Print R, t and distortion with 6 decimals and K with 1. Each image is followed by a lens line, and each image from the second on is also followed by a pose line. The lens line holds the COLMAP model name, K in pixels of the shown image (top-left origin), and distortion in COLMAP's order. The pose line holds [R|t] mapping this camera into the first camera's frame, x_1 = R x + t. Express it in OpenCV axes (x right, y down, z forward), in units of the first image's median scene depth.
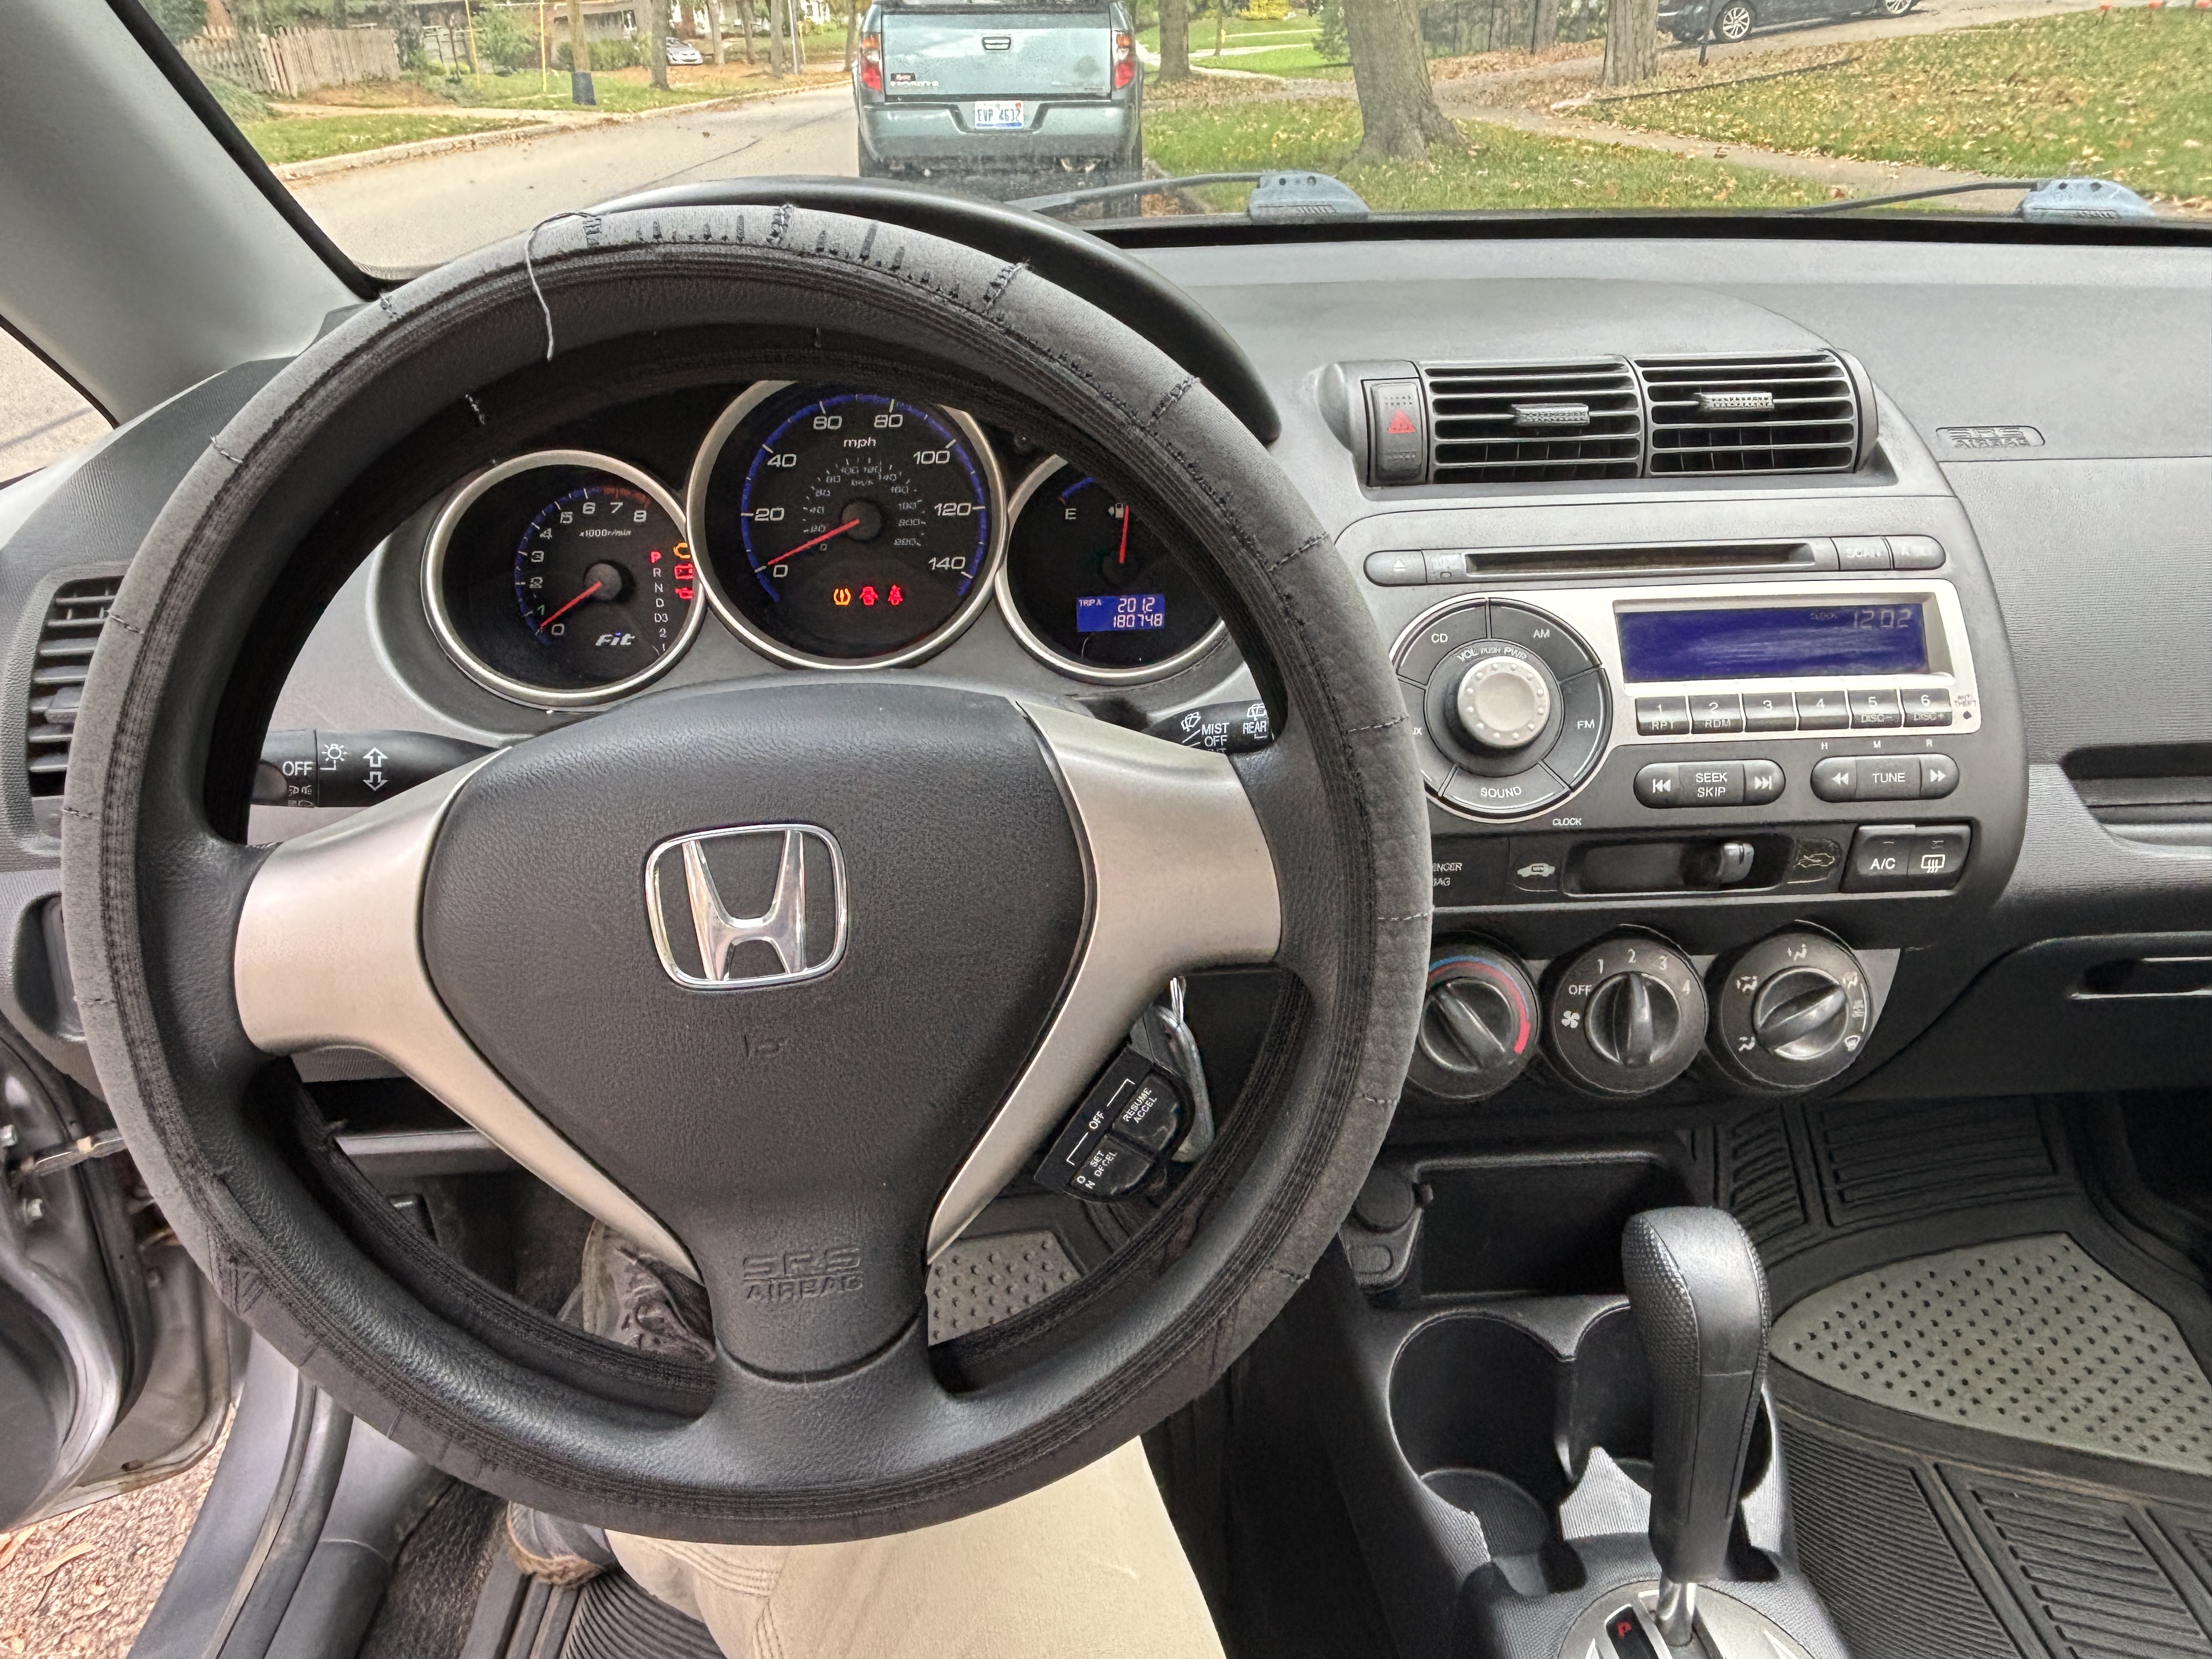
lens RADIAL K [[1420.5, 0, 1104.6], [0, 1420.5, 833.8], [0, 0, 1]] dist [-0.000694, -0.001560]
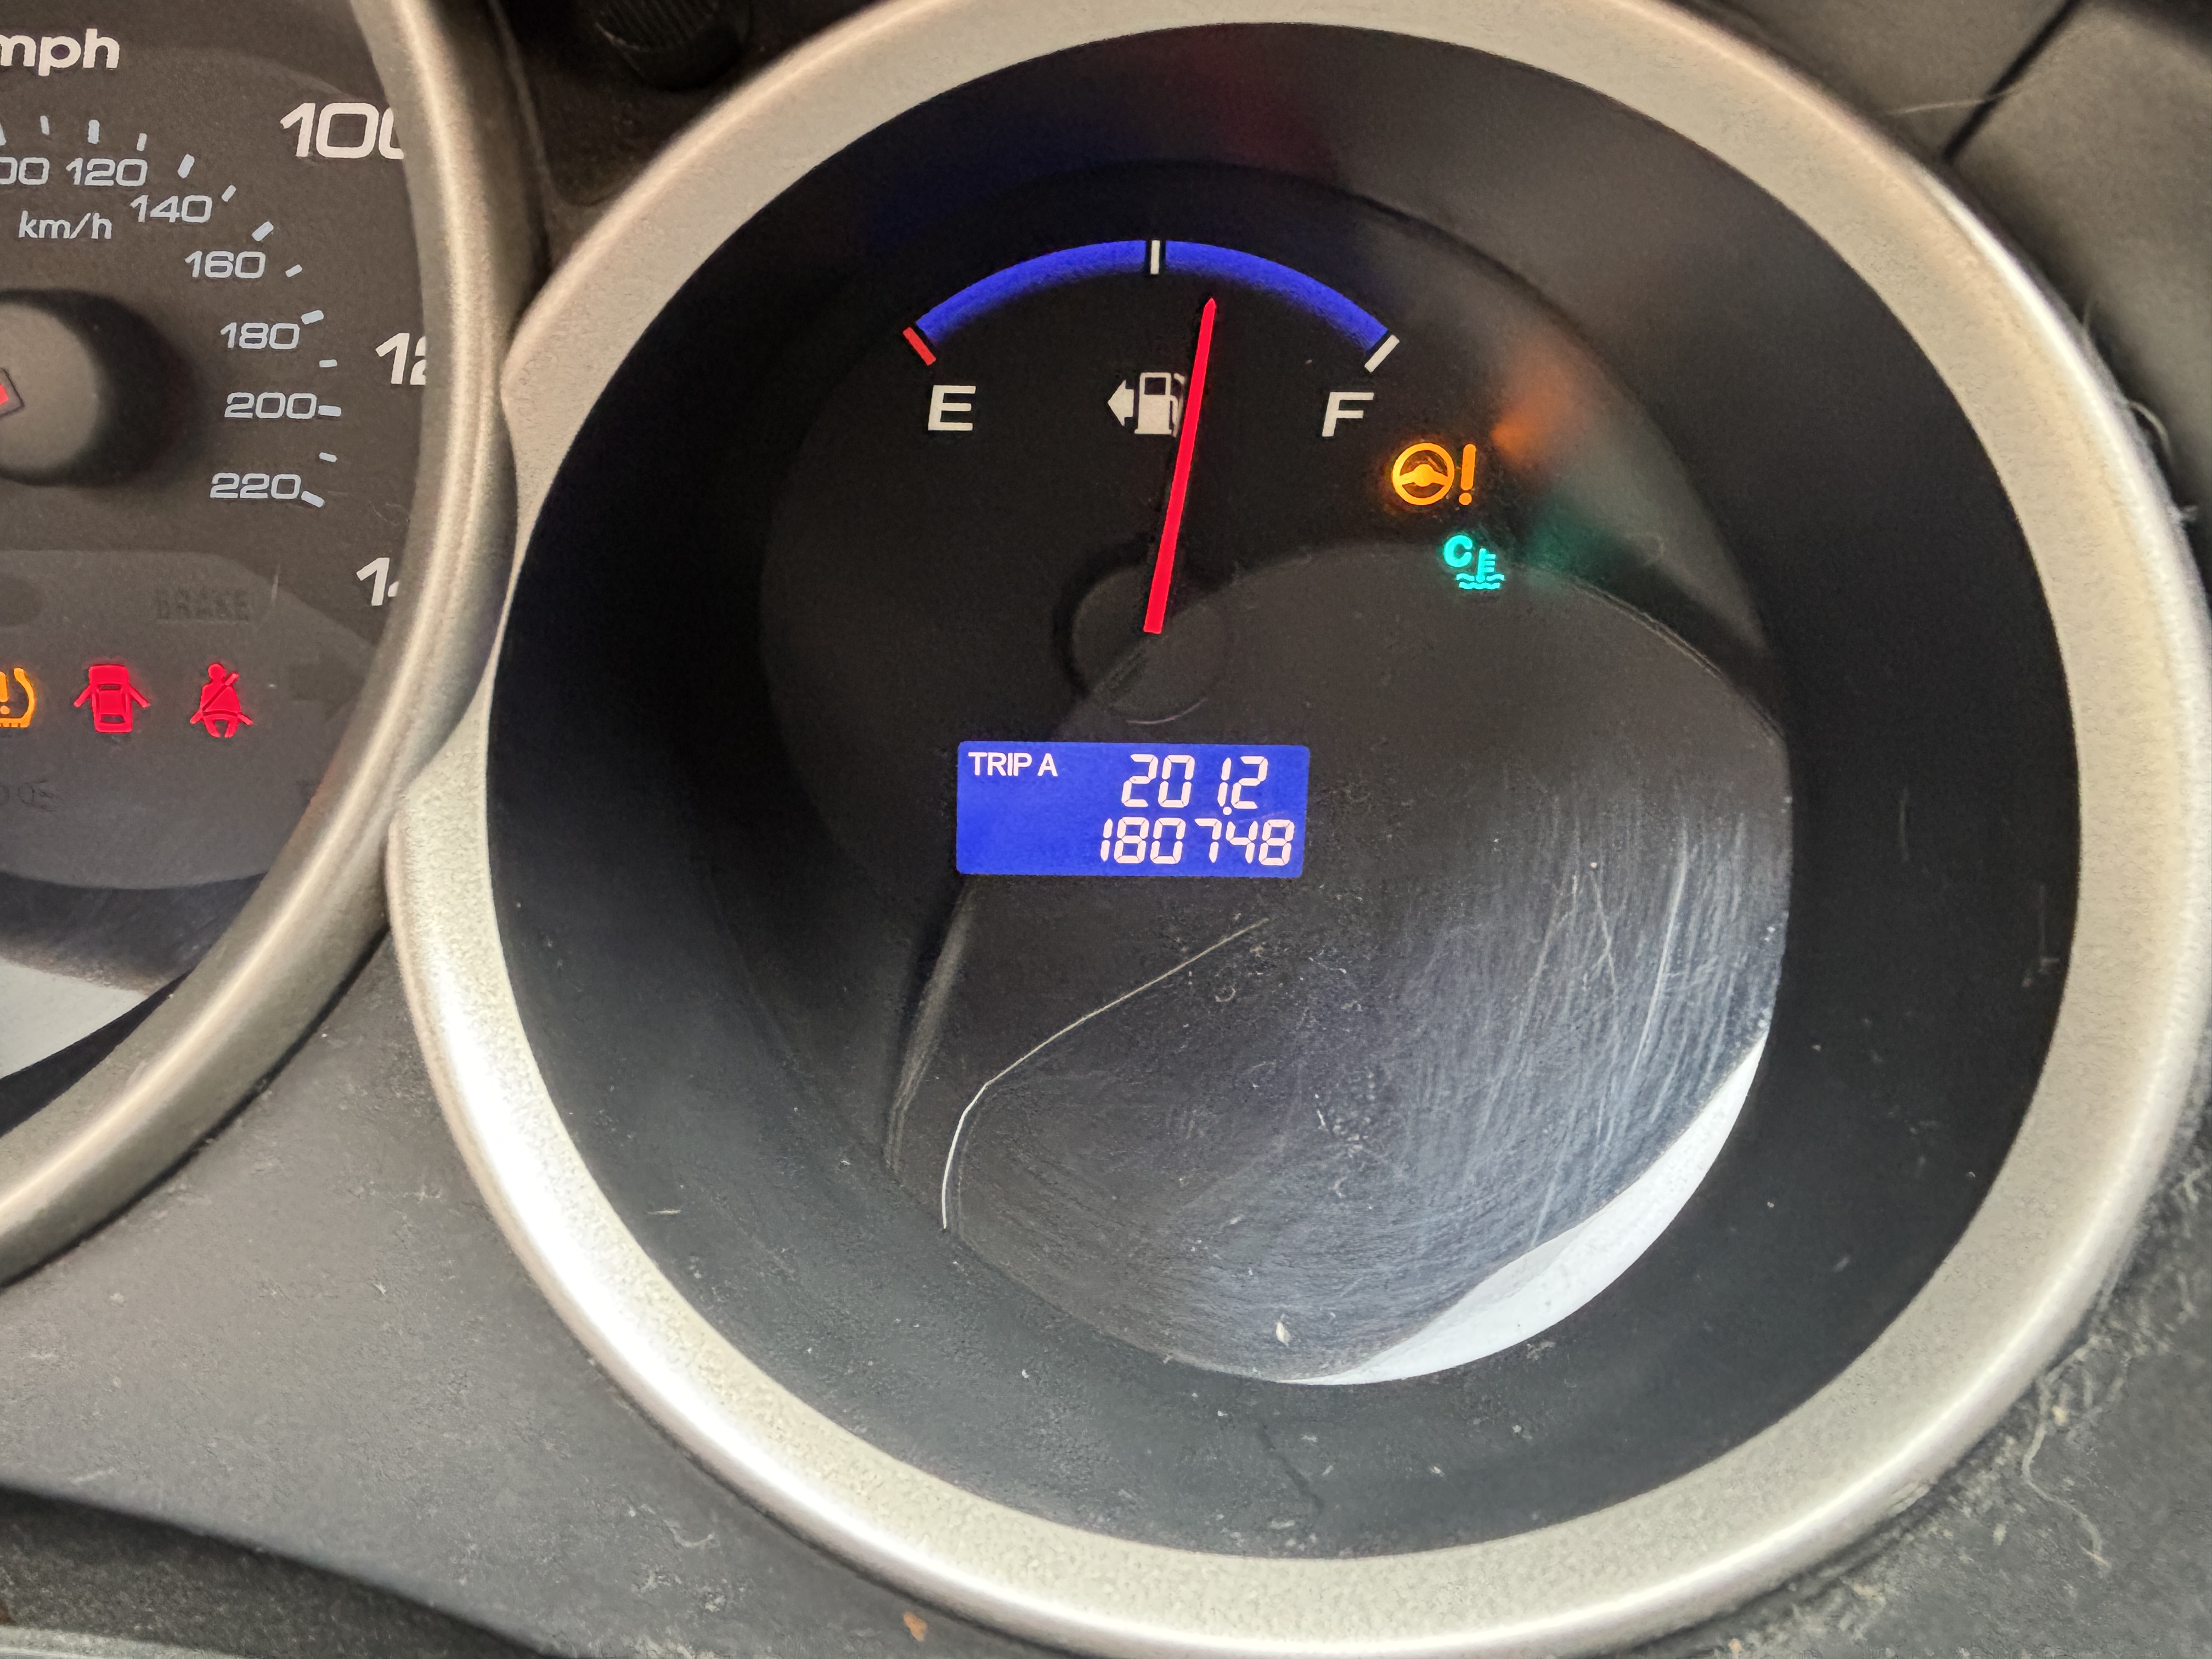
lens RADIAL K [[1420.5, 0, 1109.1], [0, 1420.5, 824.2], [0, 0, 1]] dist [-0.000694, -0.001560]
pose [[0.998273, 0.032600, 0.048877, -0.004762], [-0.036616, 0.995821, 0.083663, -0.174163], [-0.045945, -0.085308, 0.995295, 0.748196]]
